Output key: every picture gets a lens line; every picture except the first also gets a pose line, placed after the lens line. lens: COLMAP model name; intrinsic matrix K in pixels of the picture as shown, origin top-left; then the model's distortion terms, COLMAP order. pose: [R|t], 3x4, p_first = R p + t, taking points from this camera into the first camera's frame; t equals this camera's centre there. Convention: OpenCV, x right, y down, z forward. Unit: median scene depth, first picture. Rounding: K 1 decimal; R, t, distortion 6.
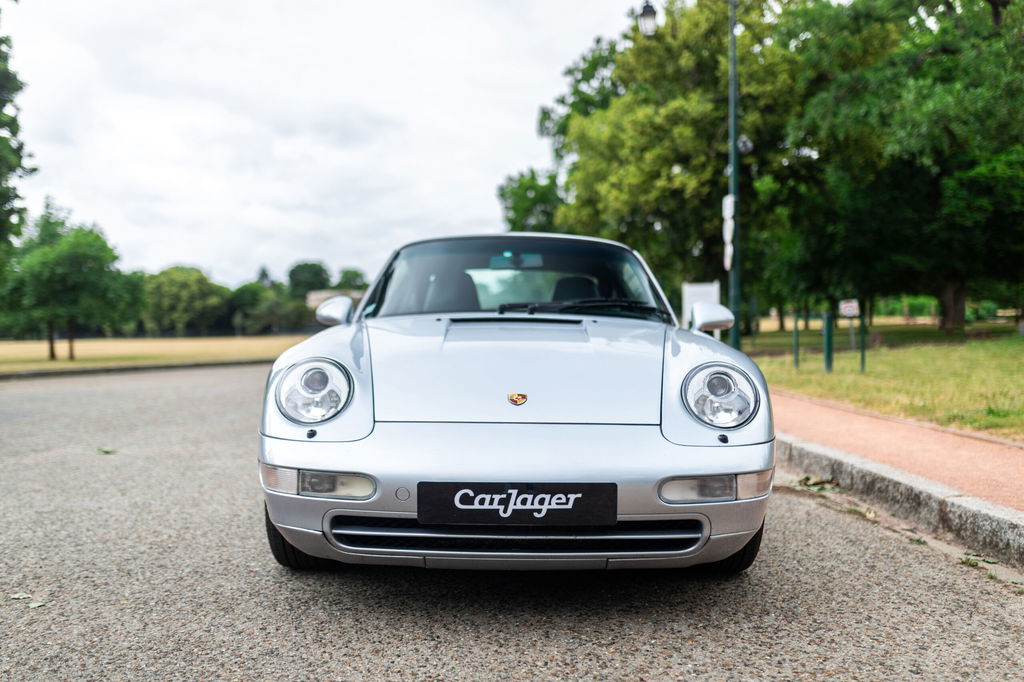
lens RADIAL K [[1016.4, 0, 512.0], [0, 1016.4, 341.0], [0, 0, 1]] dist [0.007901, 0.002407]
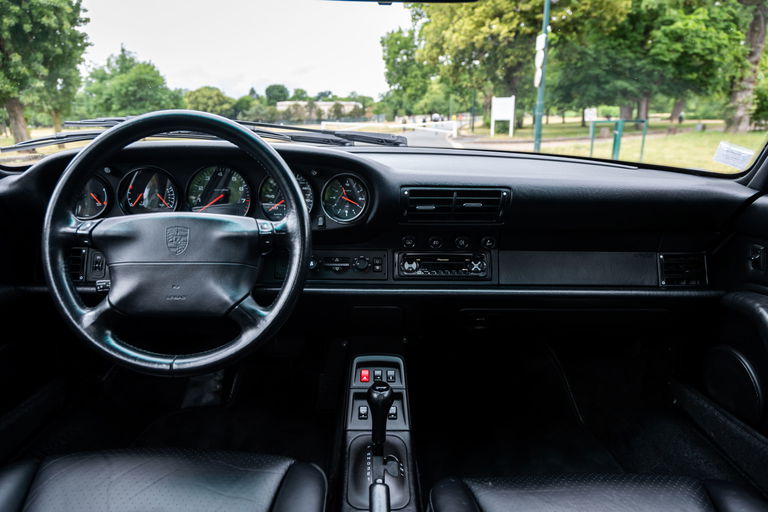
lens RADIAL K [[521.5, 0, 384.0], [0, 521.5, 256.0], [0, 0, 1]] dist [-0.010244, -0.002789]
pose [[0.999988, 0.004051, -0.002617, -0.005960], [-0.003314, 0.971368, 0.237557, -0.006098], [0.003505, -0.237546, 0.971370, 0.130637]]
